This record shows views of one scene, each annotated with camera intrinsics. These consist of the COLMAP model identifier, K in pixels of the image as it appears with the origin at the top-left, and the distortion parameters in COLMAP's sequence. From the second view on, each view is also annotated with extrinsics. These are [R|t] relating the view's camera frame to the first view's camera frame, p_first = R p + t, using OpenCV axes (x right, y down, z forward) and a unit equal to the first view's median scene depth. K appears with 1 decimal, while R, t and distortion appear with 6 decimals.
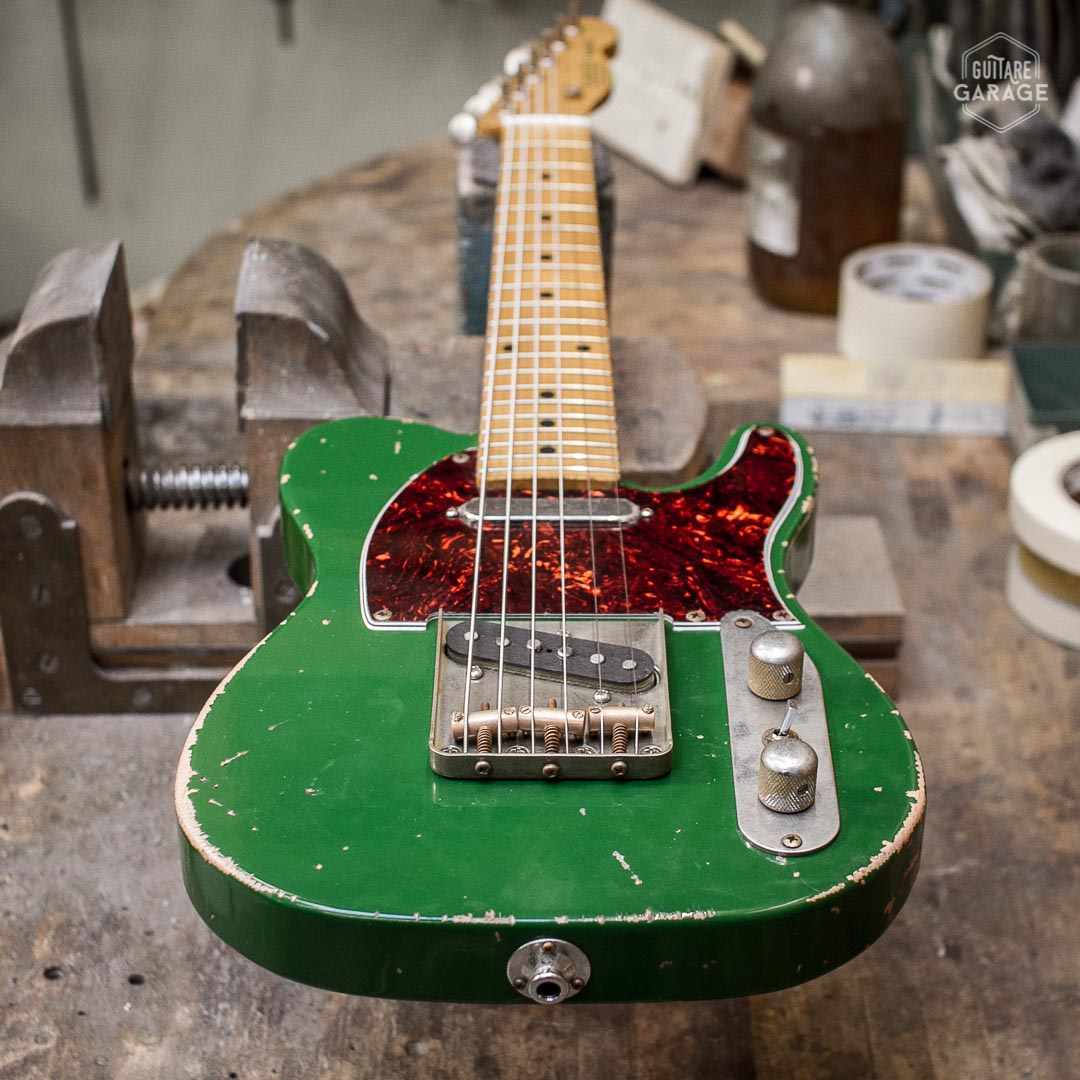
lens RADIAL K [[2381.6, 0, 540.0], [0, 2381.6, 540.0], [0, 0, 1]] dist [-0.115051, -0.076031]
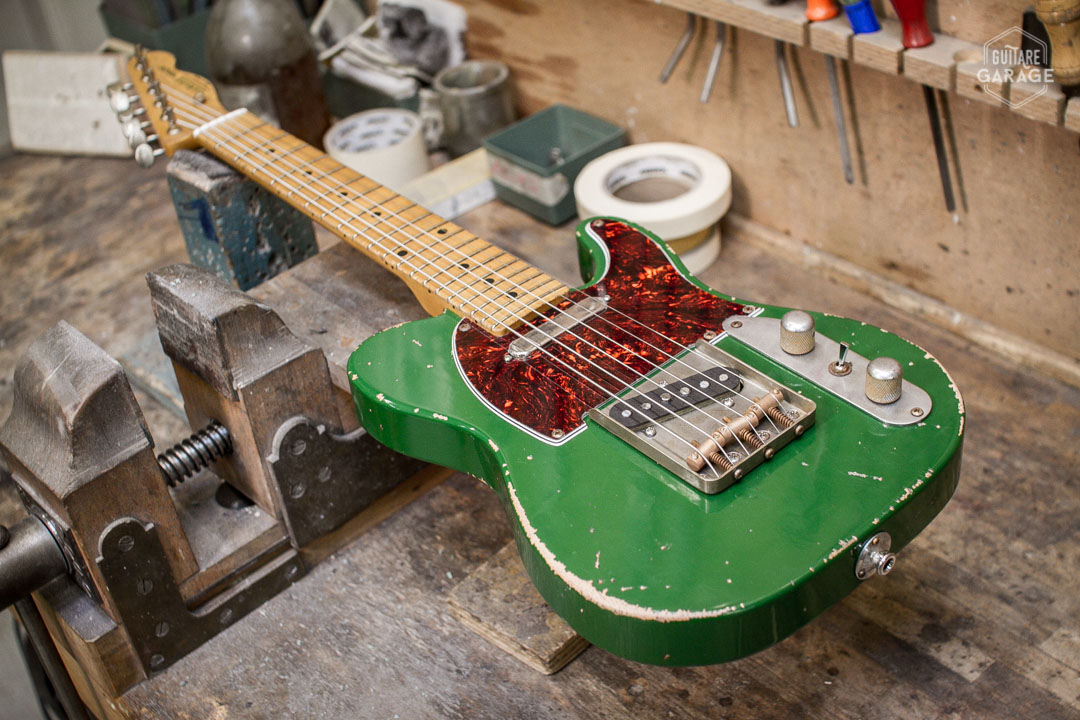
lens RADIAL K [[1516.5, 0, 540.0], [0, 1516.5, 360.0], [0, 0, 1]] dist [-0.151202, -0.014848]
pose [[0.751589, -0.463136, 0.469701, -0.468785], [0.440844, 0.882360, 0.164612, -0.158078], [-0.490683, 0.083344, 0.867343, 0.203459]]
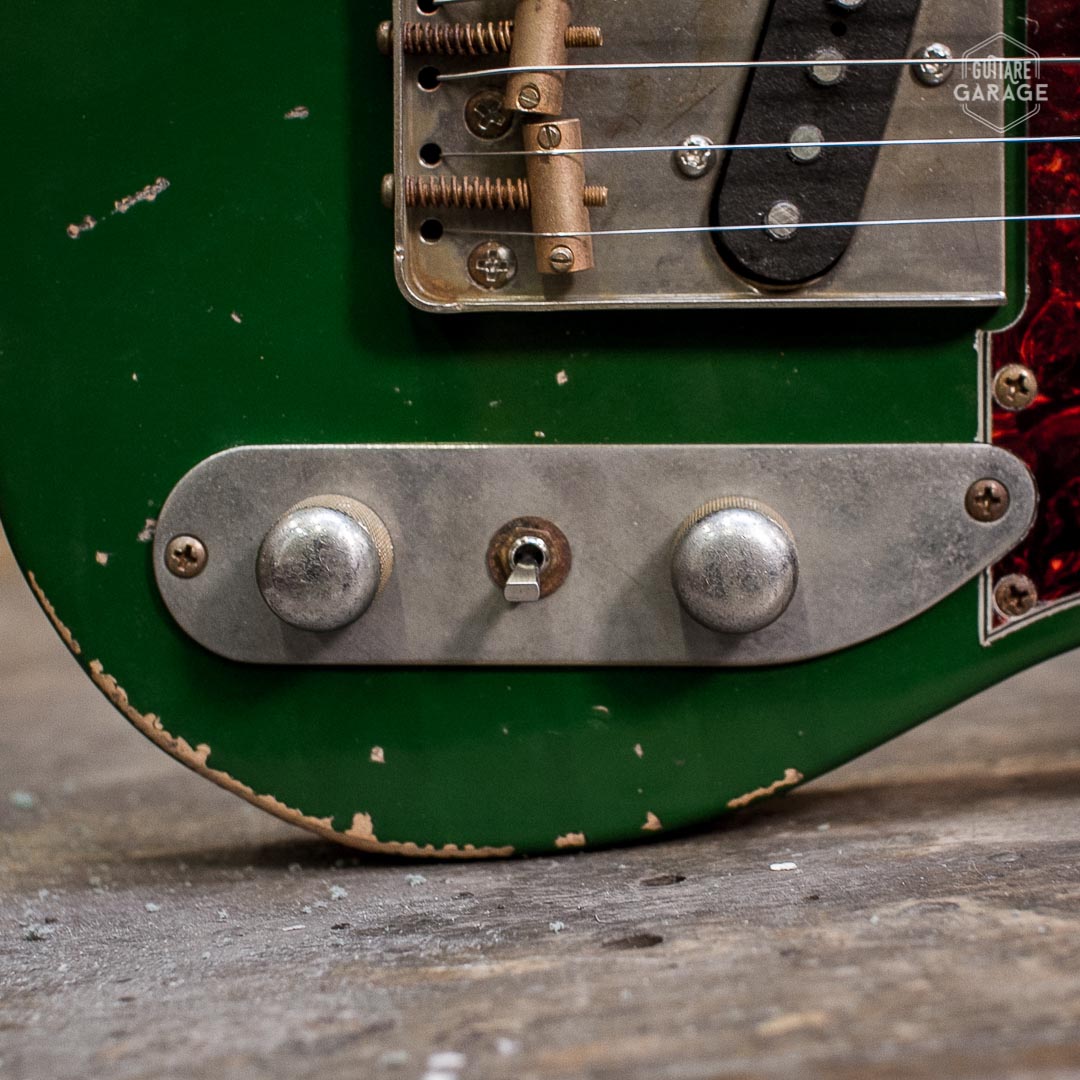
lens RADIAL K [[2381.6, 0, 540.0], [0, 2381.6, 540.0], [0, 0, 1]] dist [-0.115051, -0.076031]
pose [[0.015688, 0.995021, 0.098423, 0.048817], [-0.521605, -0.075835, 0.849810, -0.267986], [0.853043, -0.064670, 0.517818, 0.695529]]
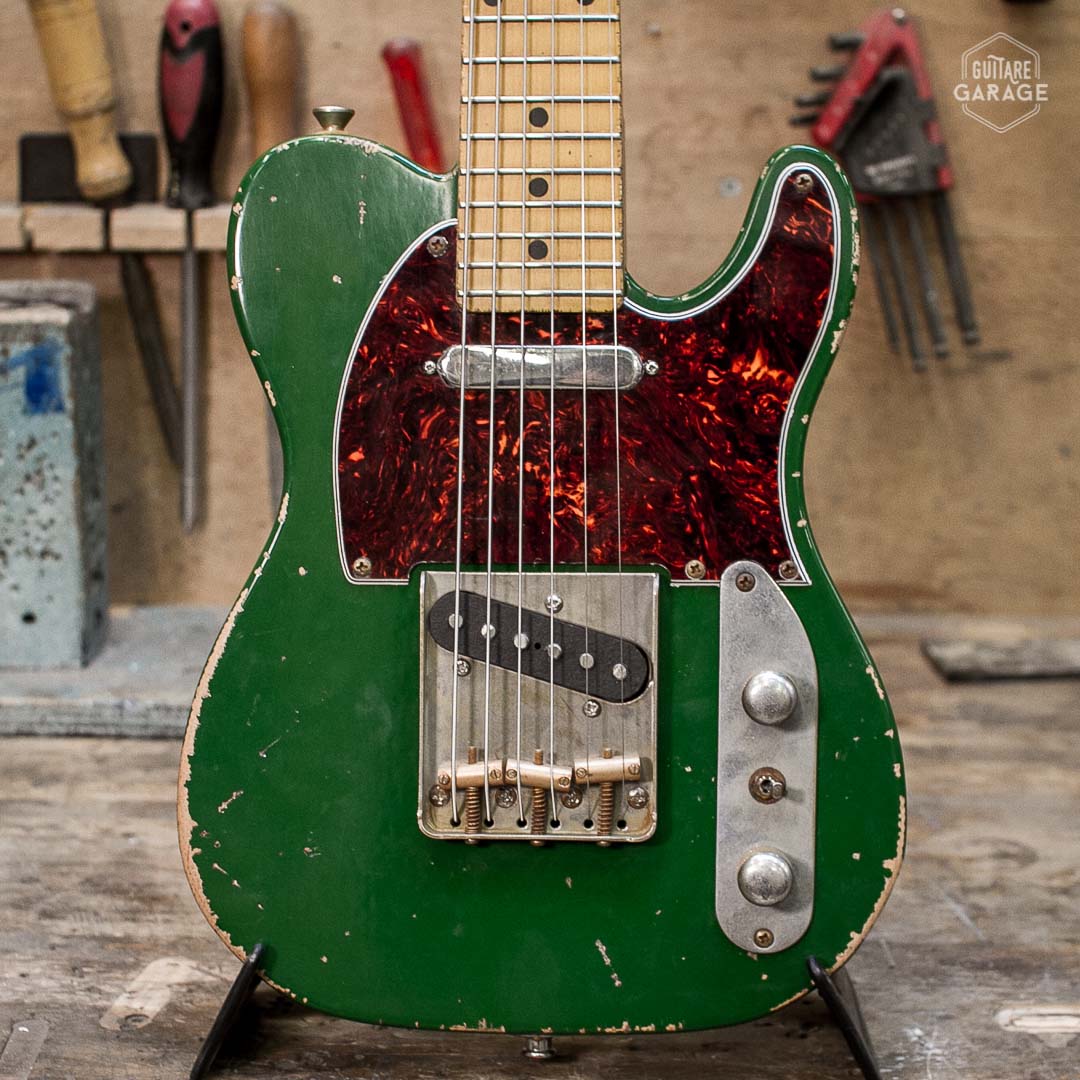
lens RADIAL K [[2381.6, 0, 540.0], [0, 2381.6, 540.0], [0, 0, 1]] dist [-0.115051, -0.076031]
pose [[0.998446, 0.004397, -0.055563, 0.054857], [0.044226, 0.544196, 0.837792, -0.737364], [0.033921, -0.838947, 0.543156, 0.486845]]
